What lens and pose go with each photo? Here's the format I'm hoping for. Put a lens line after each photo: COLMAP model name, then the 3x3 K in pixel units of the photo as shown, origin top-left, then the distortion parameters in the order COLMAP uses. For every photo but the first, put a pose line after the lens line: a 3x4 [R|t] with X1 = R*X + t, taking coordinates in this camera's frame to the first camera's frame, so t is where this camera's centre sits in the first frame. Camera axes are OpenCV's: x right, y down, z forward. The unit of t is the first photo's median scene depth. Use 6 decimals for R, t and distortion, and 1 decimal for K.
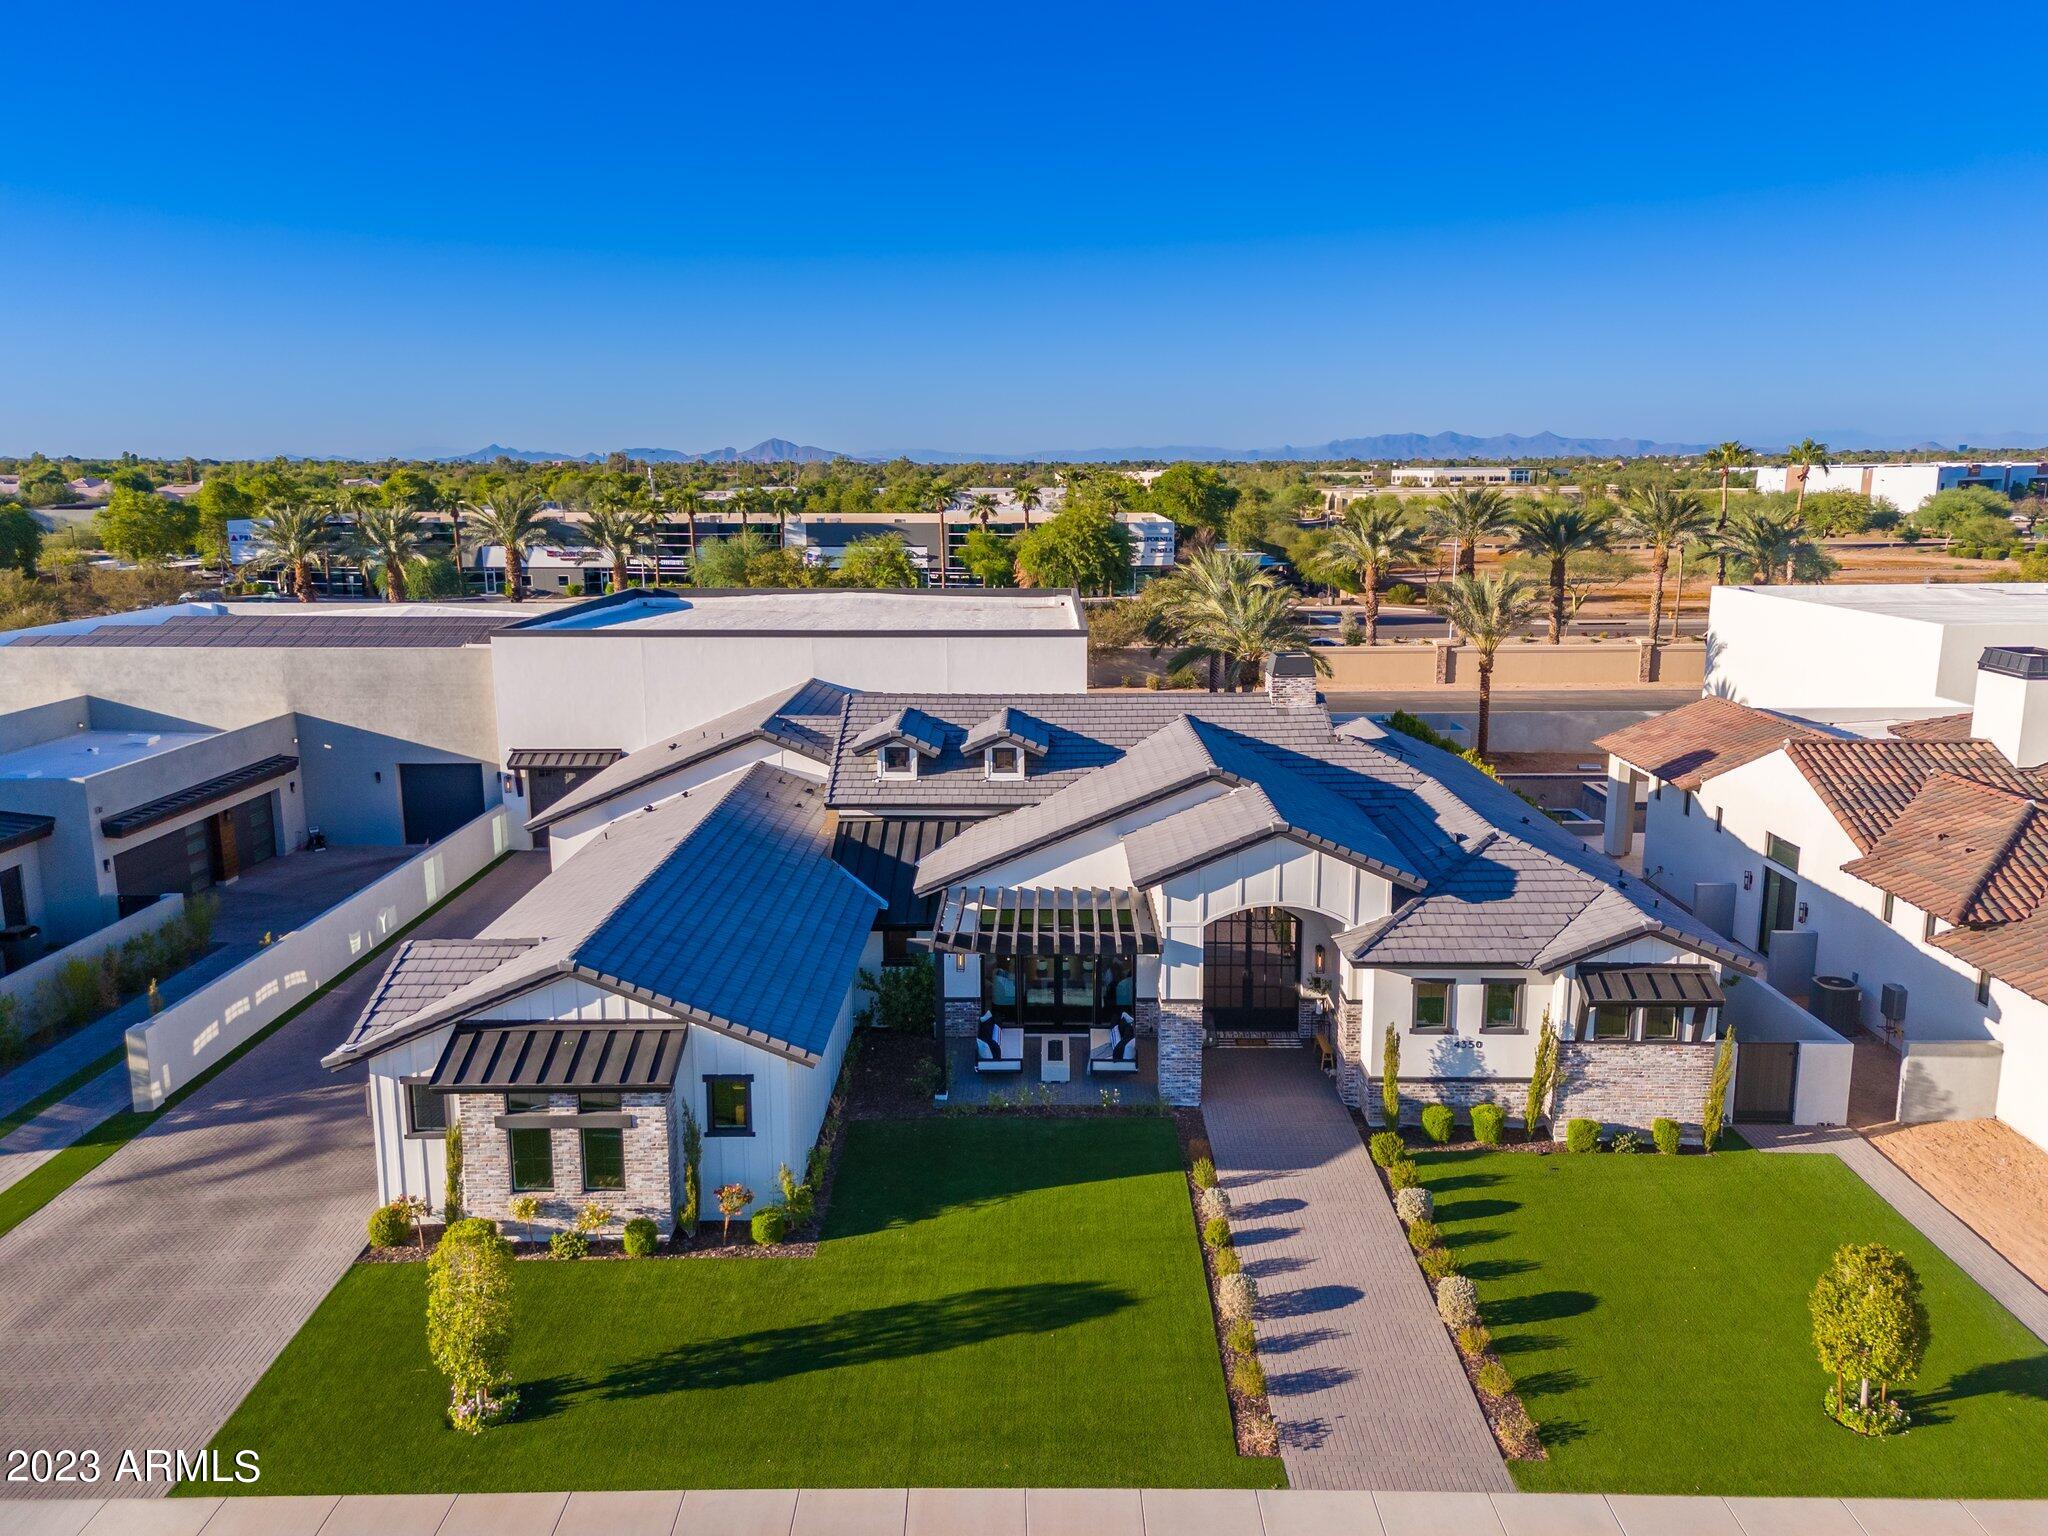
lens RADIAL K [[1507.9, 0, 1042.3], [0, 1507.9, 771.8], [0, 0, 1]] dist [0.081065, -0.051433]
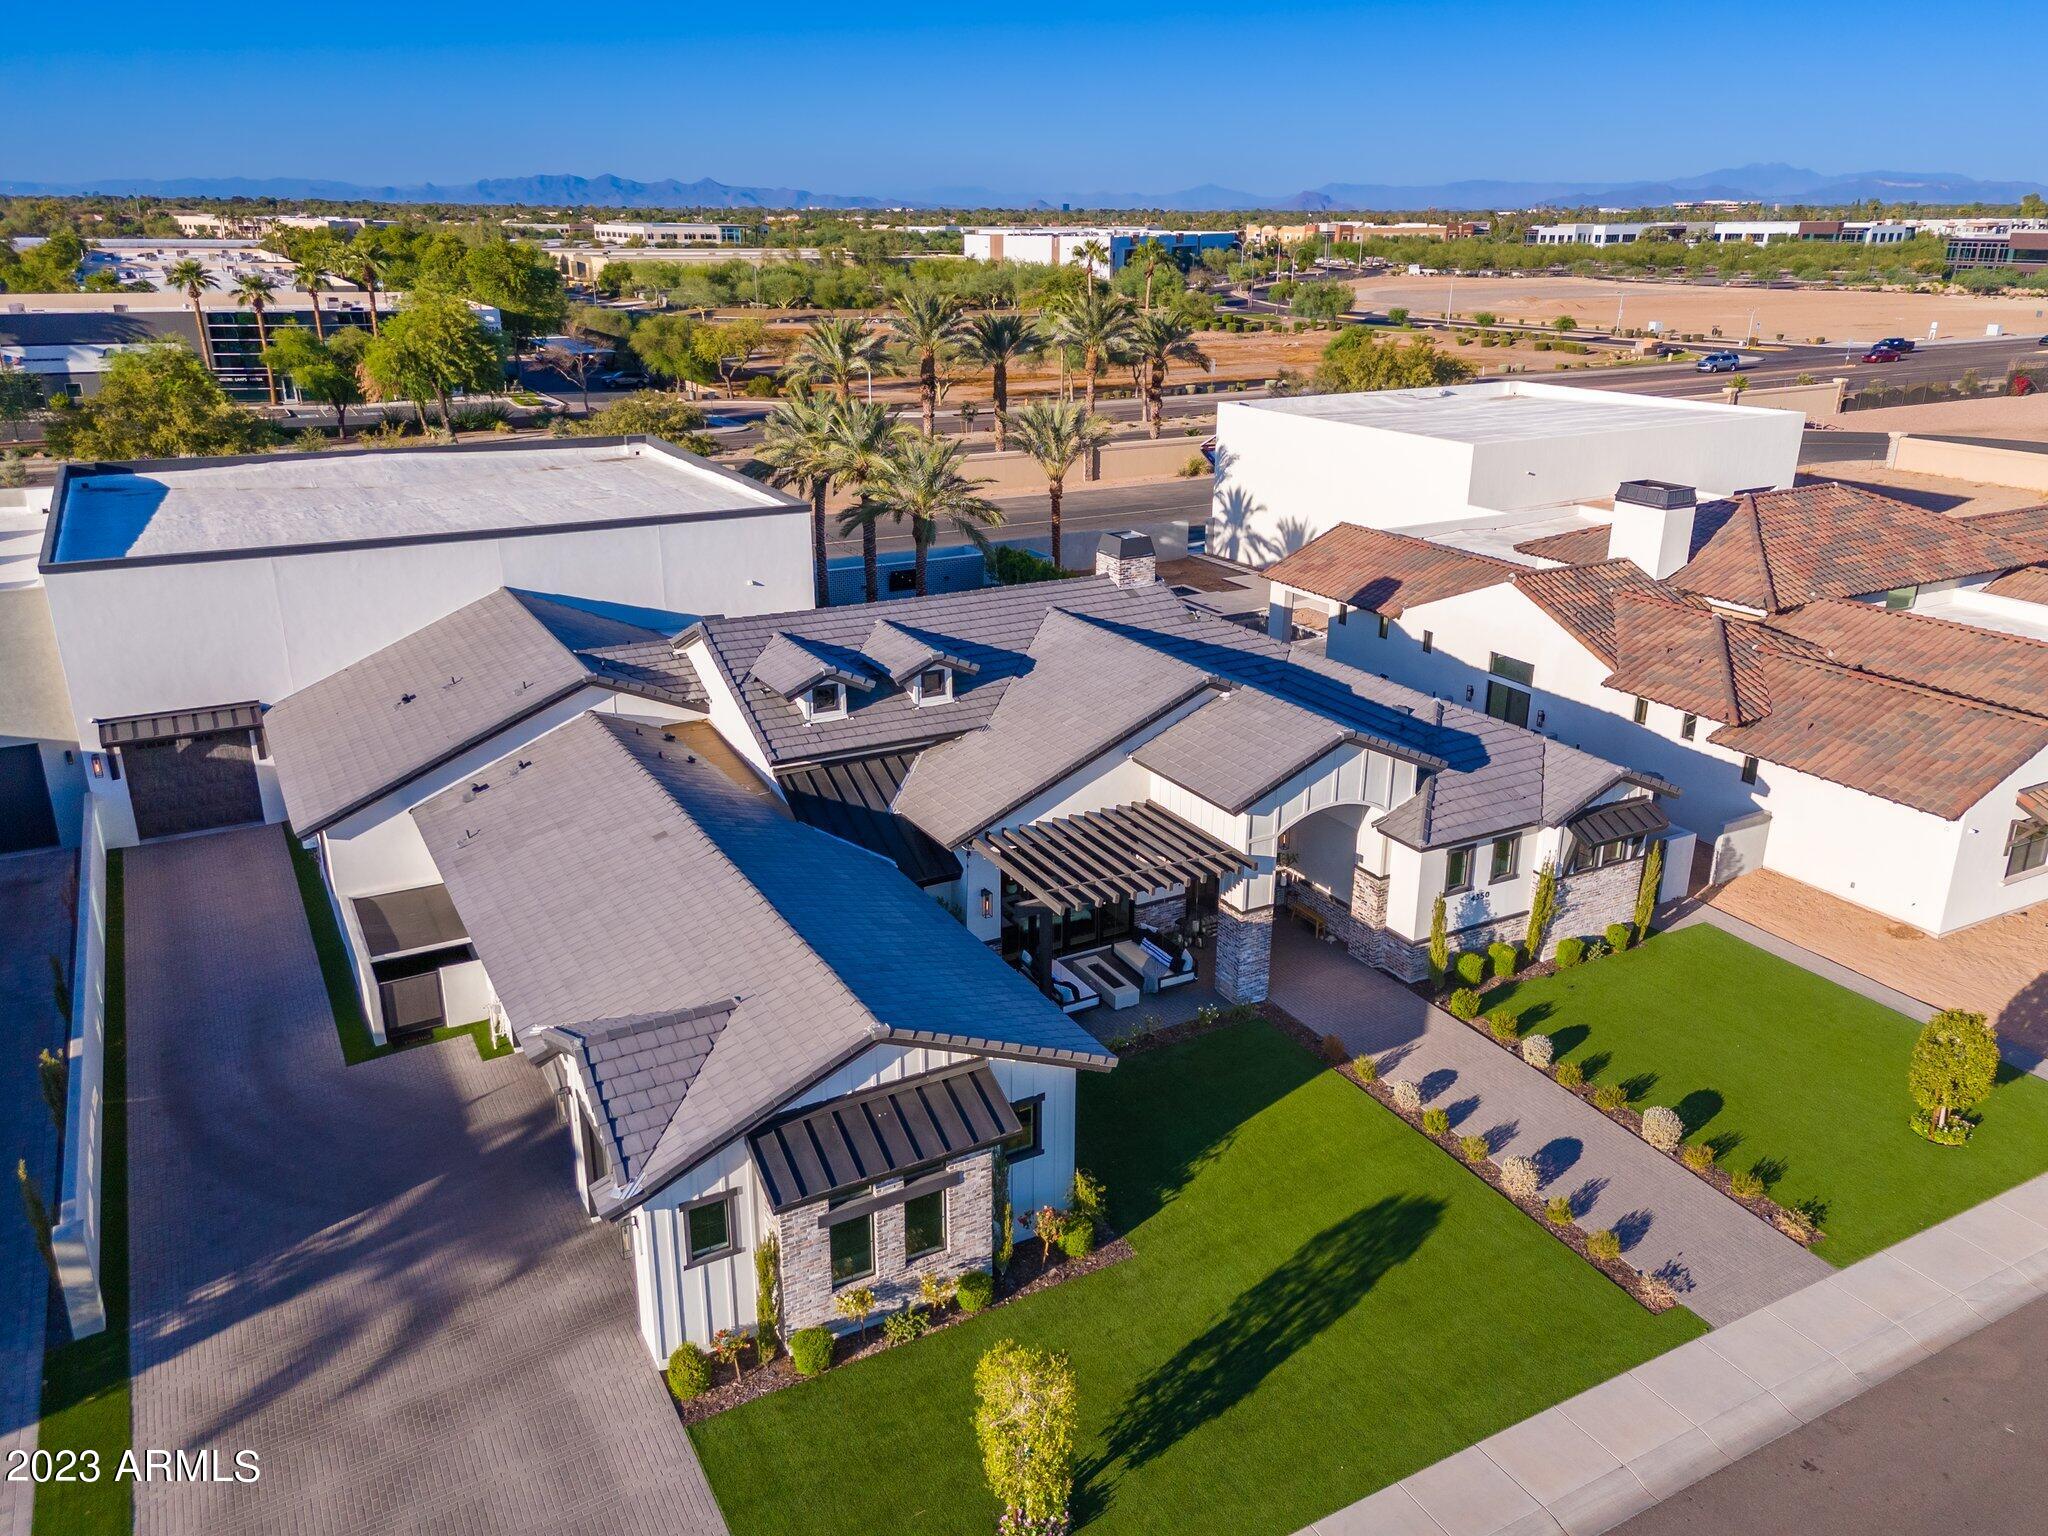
lens RADIAL K [[1507.9, 0, 1042.3], [0, 1507.9, 771.8], [0, 0, 1]] dist [0.081065, -0.051433]
pose [[0.869502, -0.162494, 0.466436, -0.513722], [0.089741, 0.980591, 0.174323, -0.138423], [-0.485709, -0.109716, 0.867208, 0.176260]]
